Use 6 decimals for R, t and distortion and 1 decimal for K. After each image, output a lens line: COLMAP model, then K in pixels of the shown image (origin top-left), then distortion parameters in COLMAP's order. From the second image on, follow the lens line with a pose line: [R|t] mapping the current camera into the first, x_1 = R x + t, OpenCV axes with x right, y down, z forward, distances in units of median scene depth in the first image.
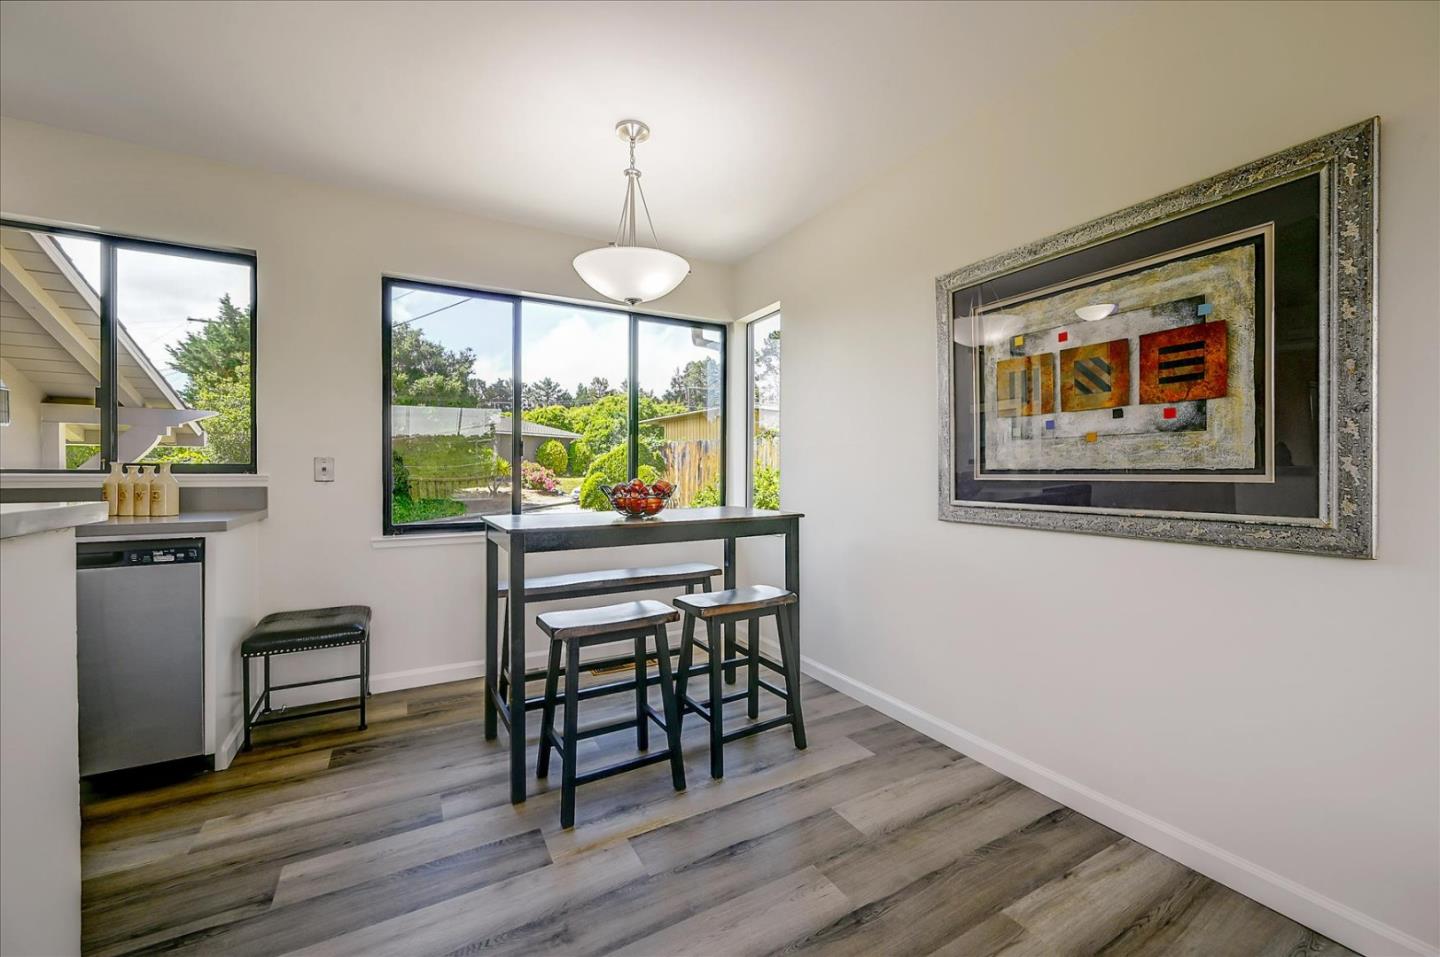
lens RADIAL K [[570.0, 0, 716.7], [0, 570.0, 469.7], [0, 0, 1]] dist [0.004399, -0.000187]
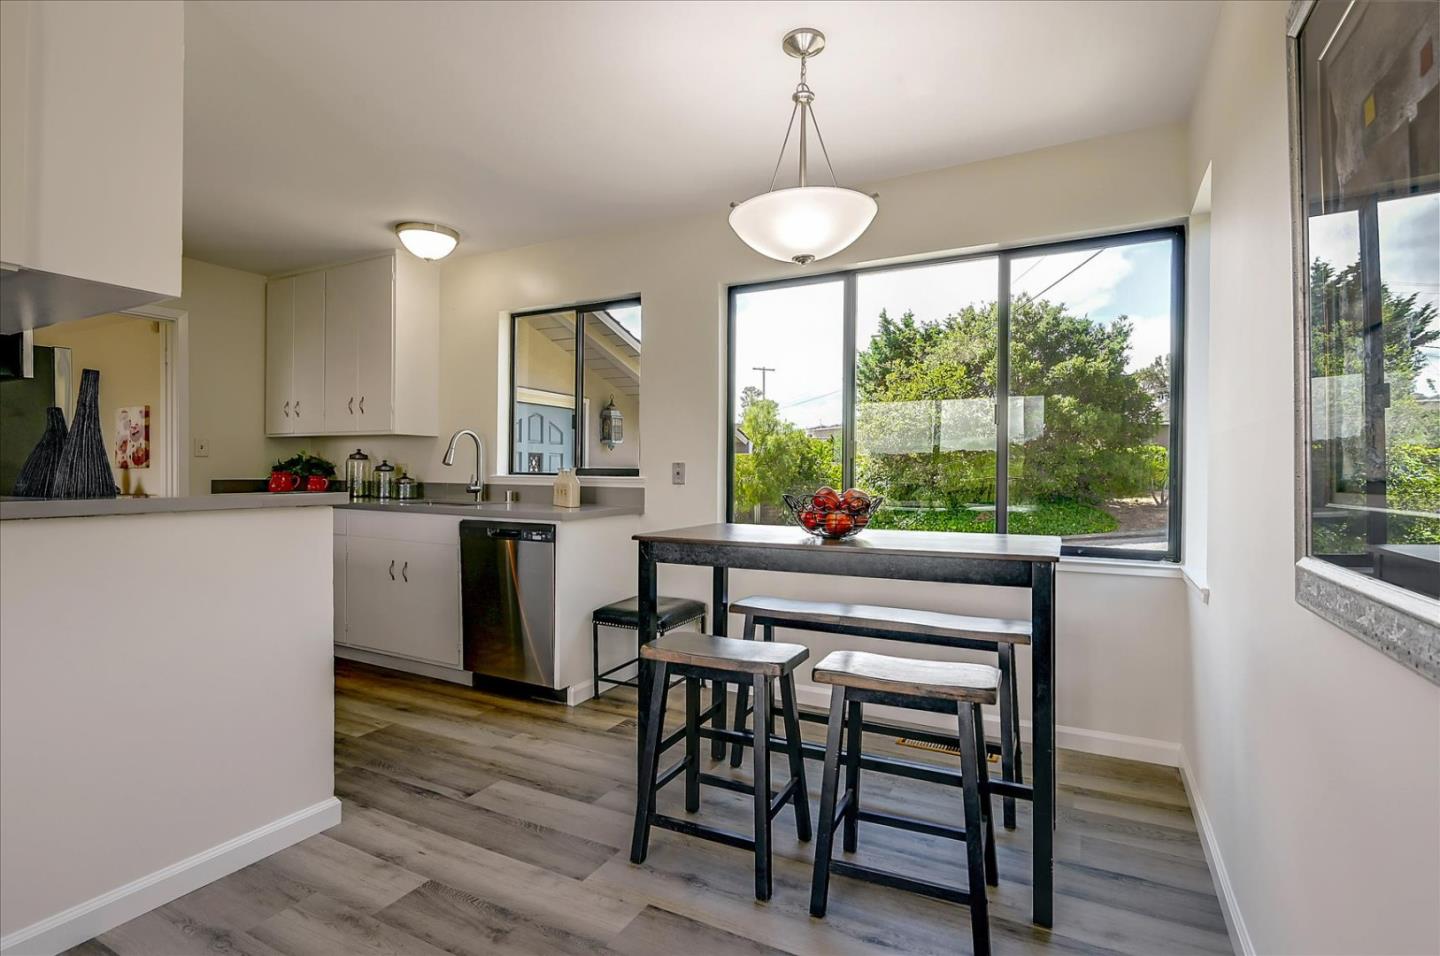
lens RADIAL K [[696.0, 0, 716.2], [0, 696.0, 468.6], [0, 0, 1]] dist [0.000274, 0.000063]
pose [[0.546971, -0.001515, -0.837150, 0.455354], [-0.005180, 0.999973, -0.005194, -0.003224], [0.837135, 0.007177, 0.546948, 0.297680]]
